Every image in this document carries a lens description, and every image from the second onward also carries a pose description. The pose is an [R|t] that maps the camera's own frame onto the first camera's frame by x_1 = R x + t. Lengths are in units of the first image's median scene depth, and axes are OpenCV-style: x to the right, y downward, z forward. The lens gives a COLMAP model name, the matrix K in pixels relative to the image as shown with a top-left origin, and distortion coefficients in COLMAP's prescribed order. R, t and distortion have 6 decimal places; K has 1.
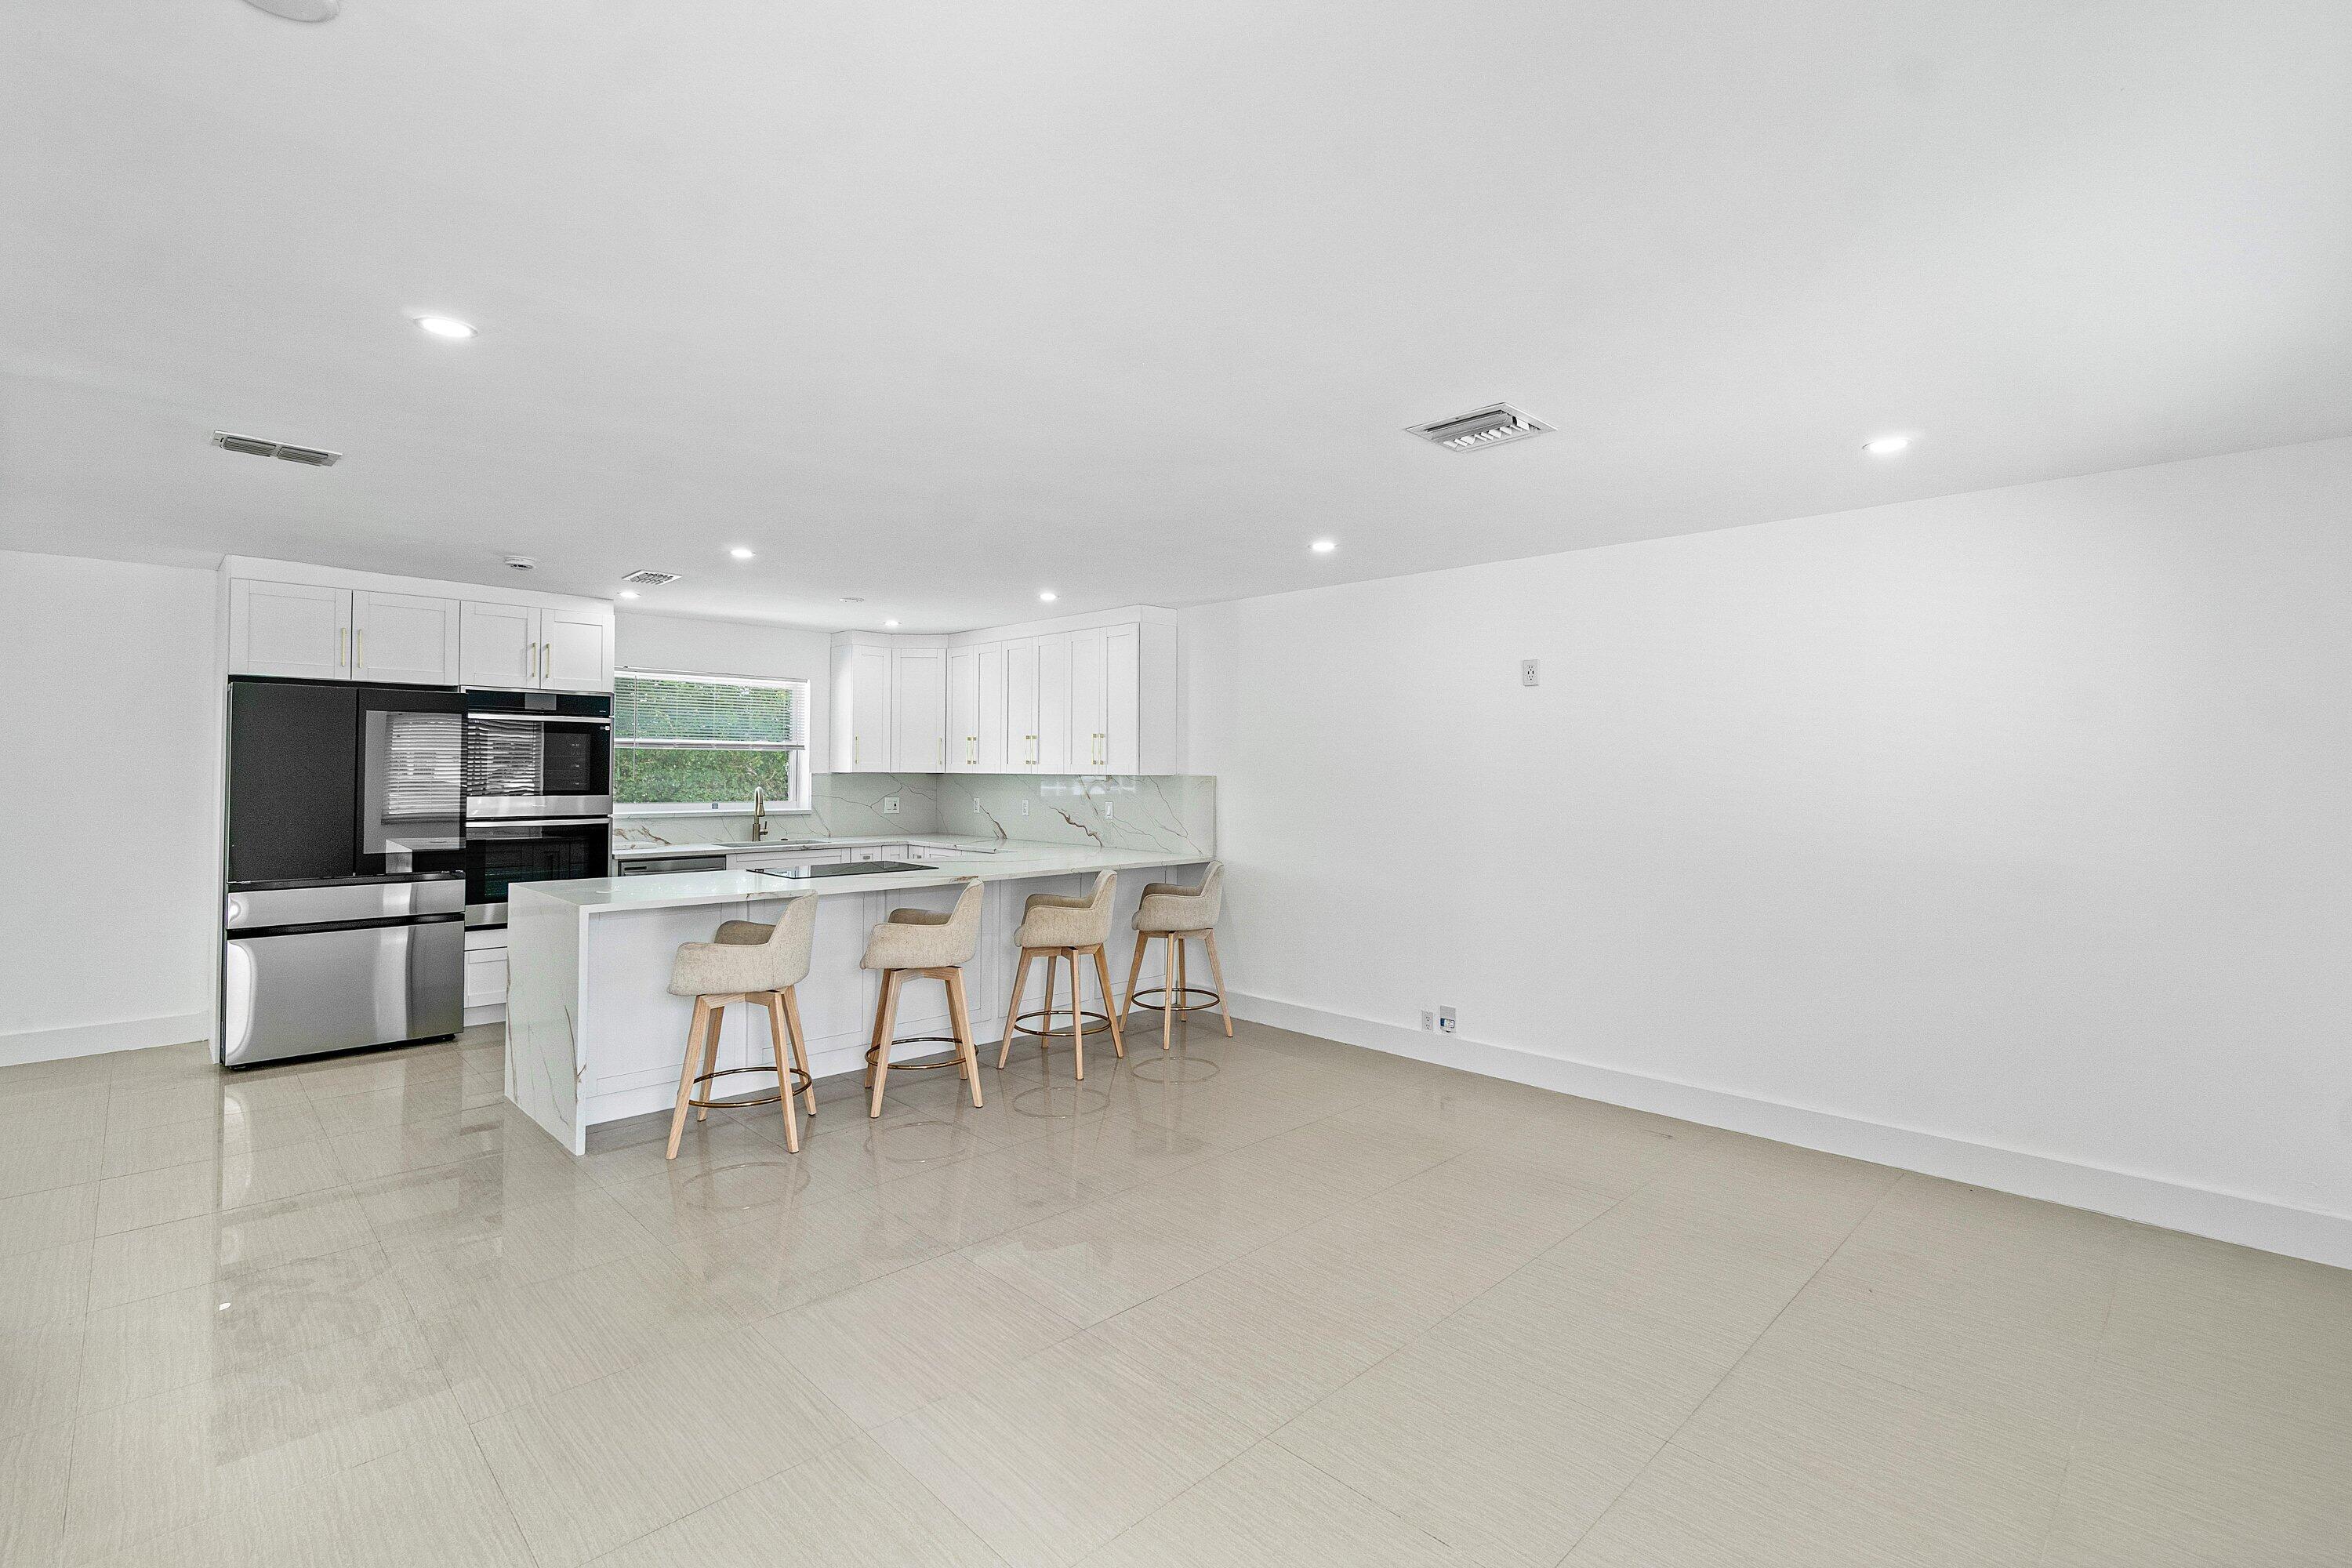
lens RADIAL K [[1115.0, 0, 1211.9], [0, 1115.0, 766.1], [0, 0, 1]] dist [0.001216, 0.000909]
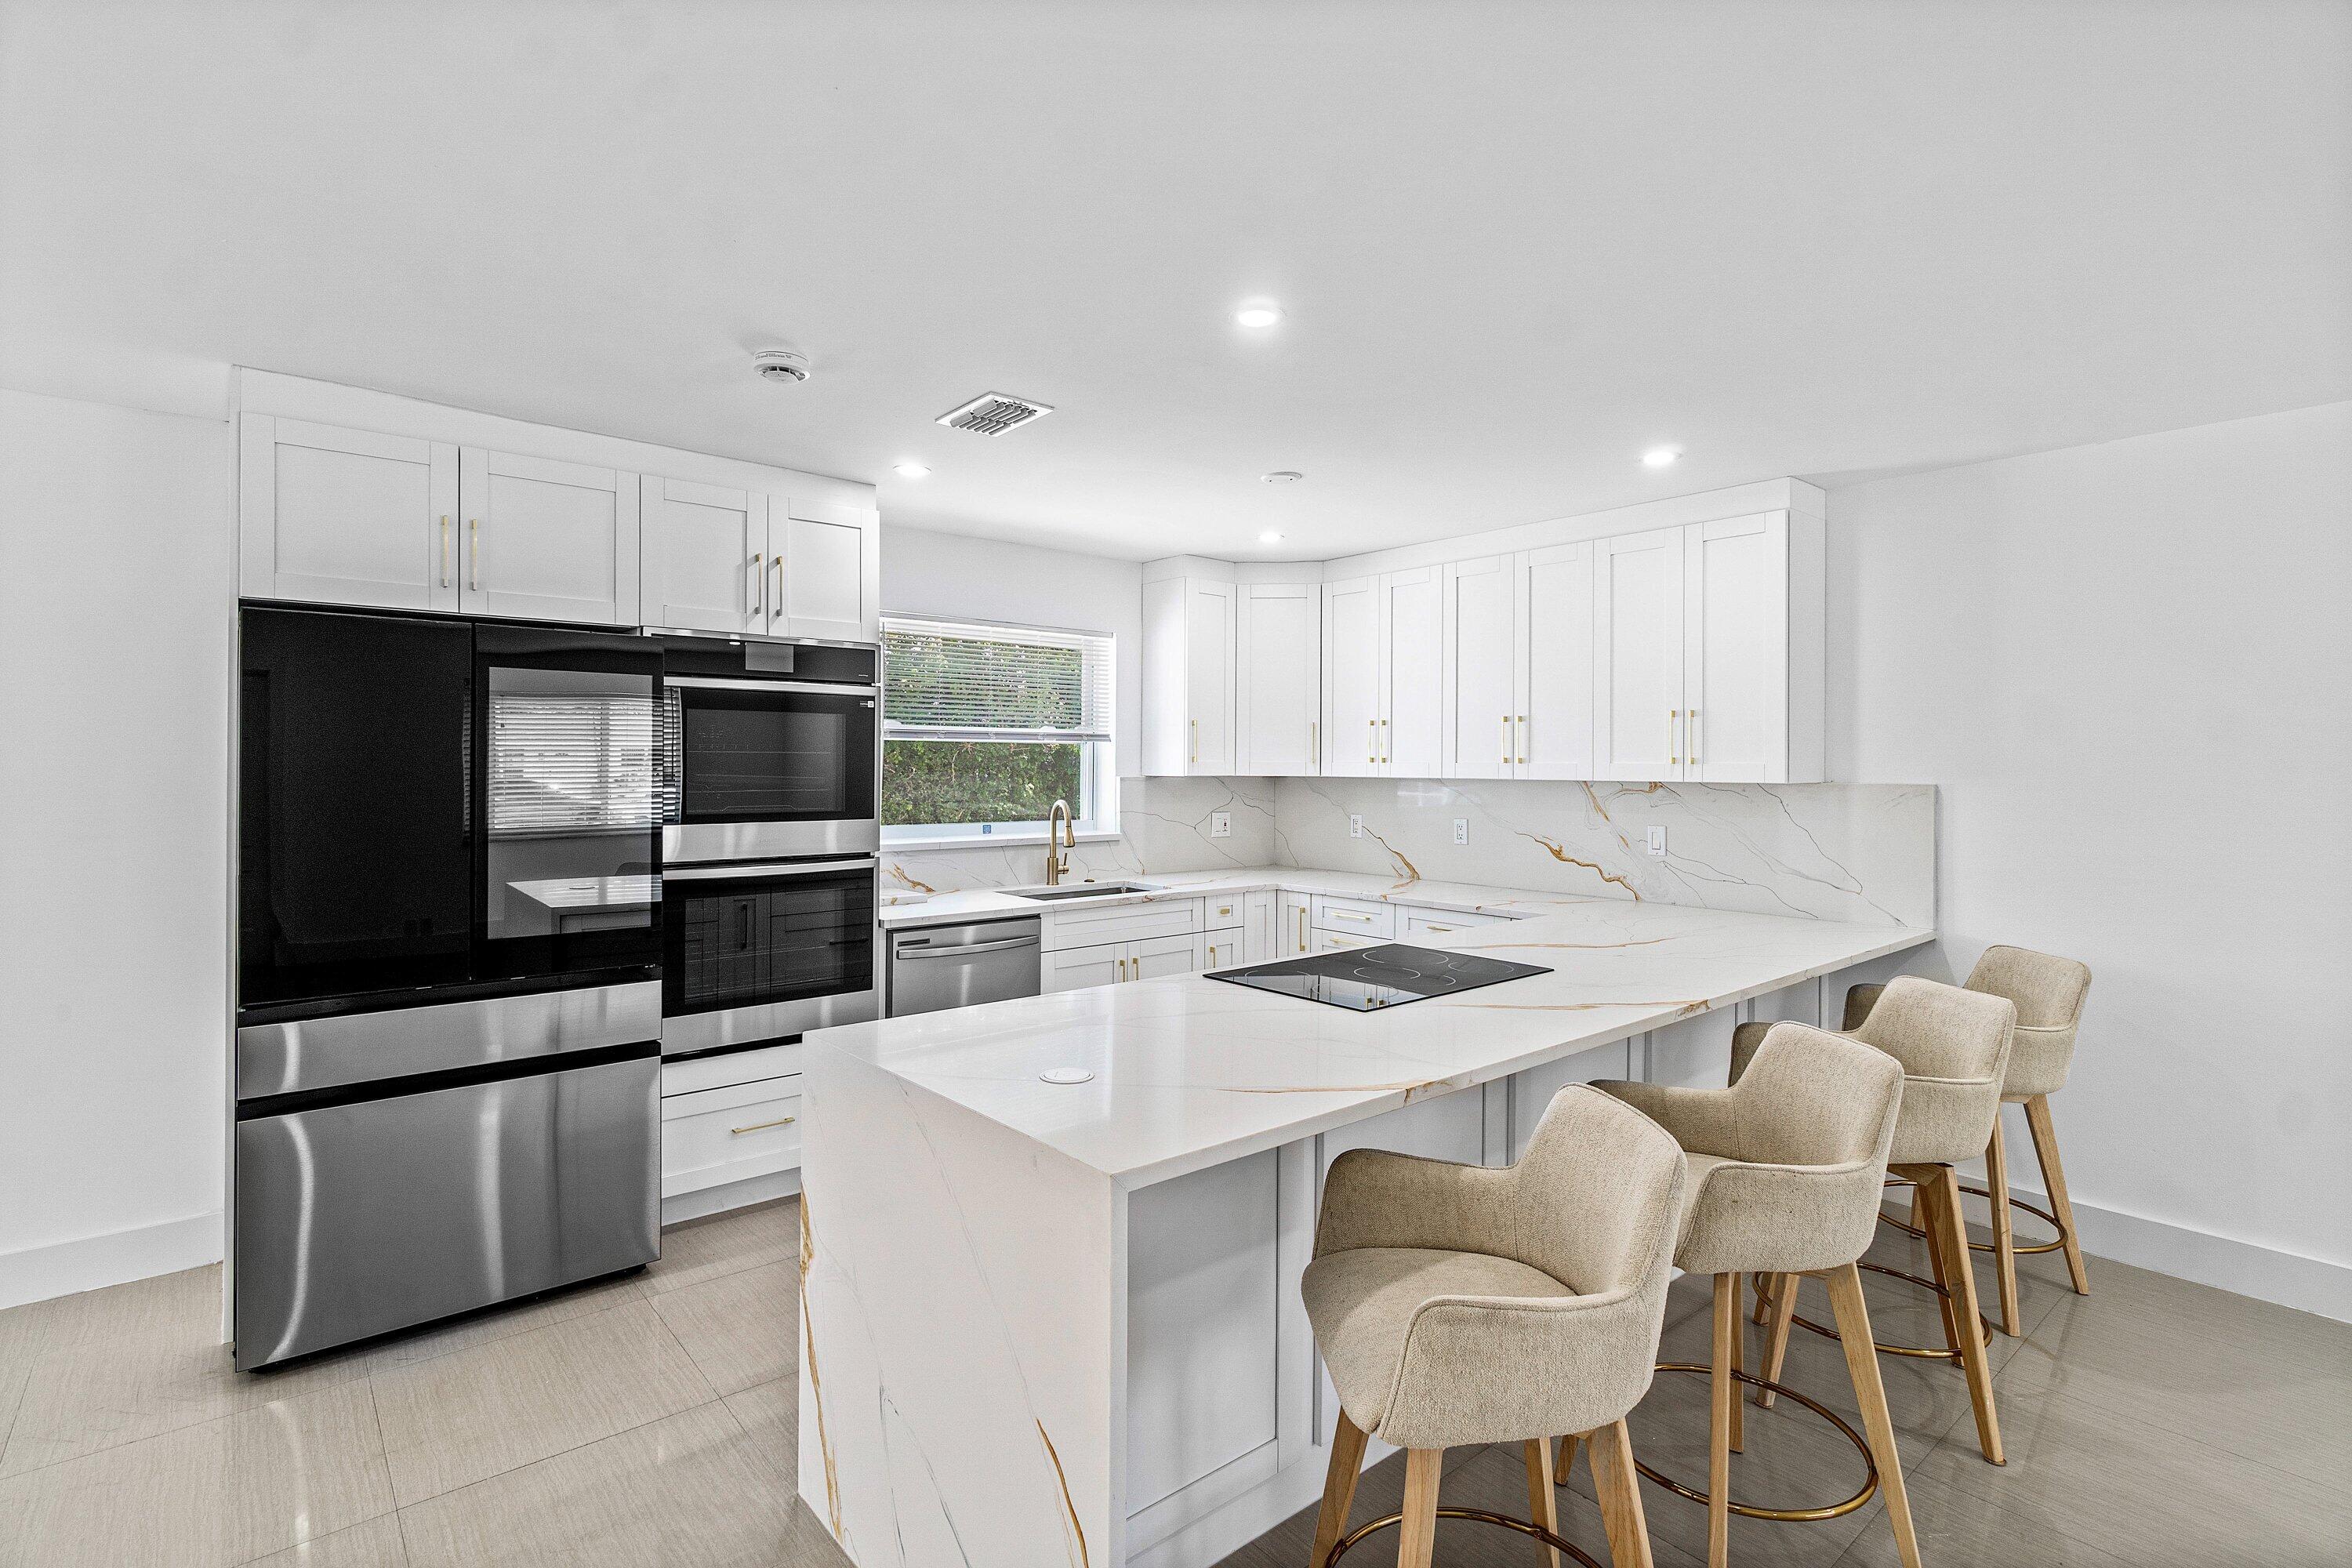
lens RADIAL K [[1115.0, 0, 1166.6], [0, 1115.0, 781.1], [0, 0, 1]] dist [0.001216, 0.000909]
pose [[0.996379, -0.001896, -0.084999, -0.326847], [0.003404, 0.999839, 0.017603, -0.003584], [0.084952, -0.017829, 0.996225, 0.416330]]
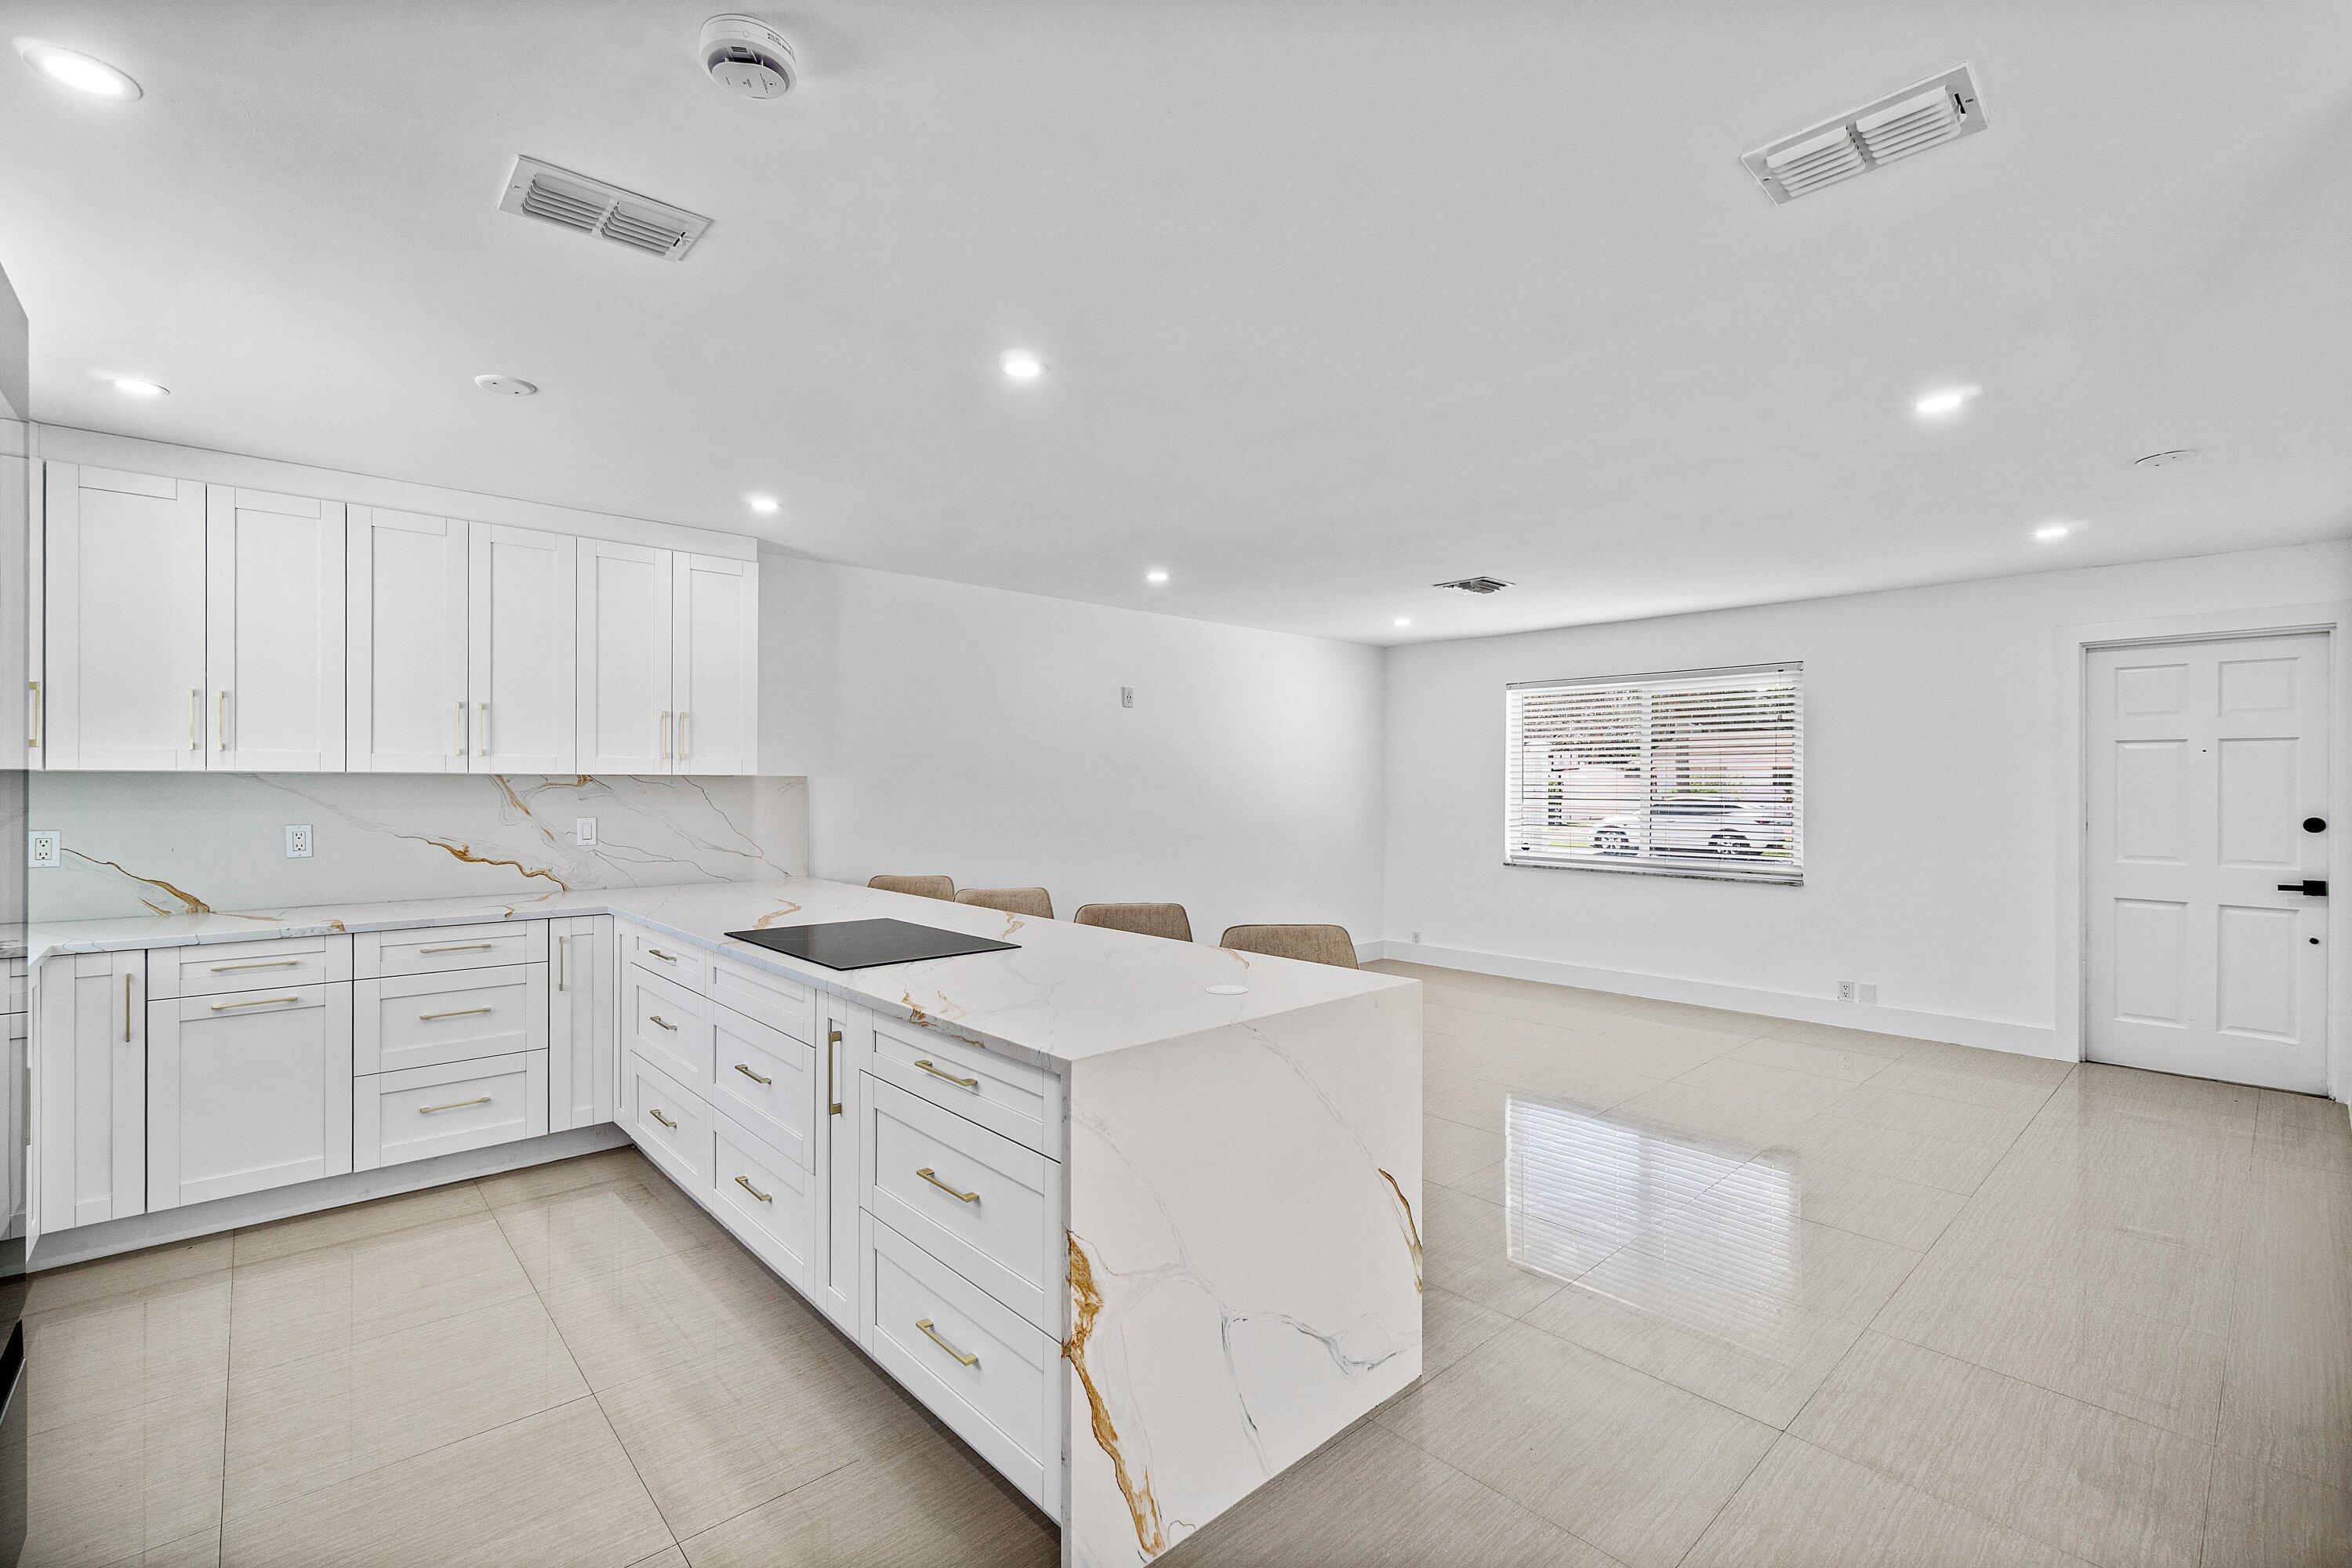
lens RADIAL K [[1016.1, 0, 1171.2], [0, 1016.1, 787.3], [0, 0, 1]] dist [-0.007549, 0.002412]
pose [[0.044713, -0.012294, 0.998924, -0.703450], [-0.008248, 0.999886, 0.012675, 0.005354], [-0.998966, -0.008806, 0.044606, 0.695753]]
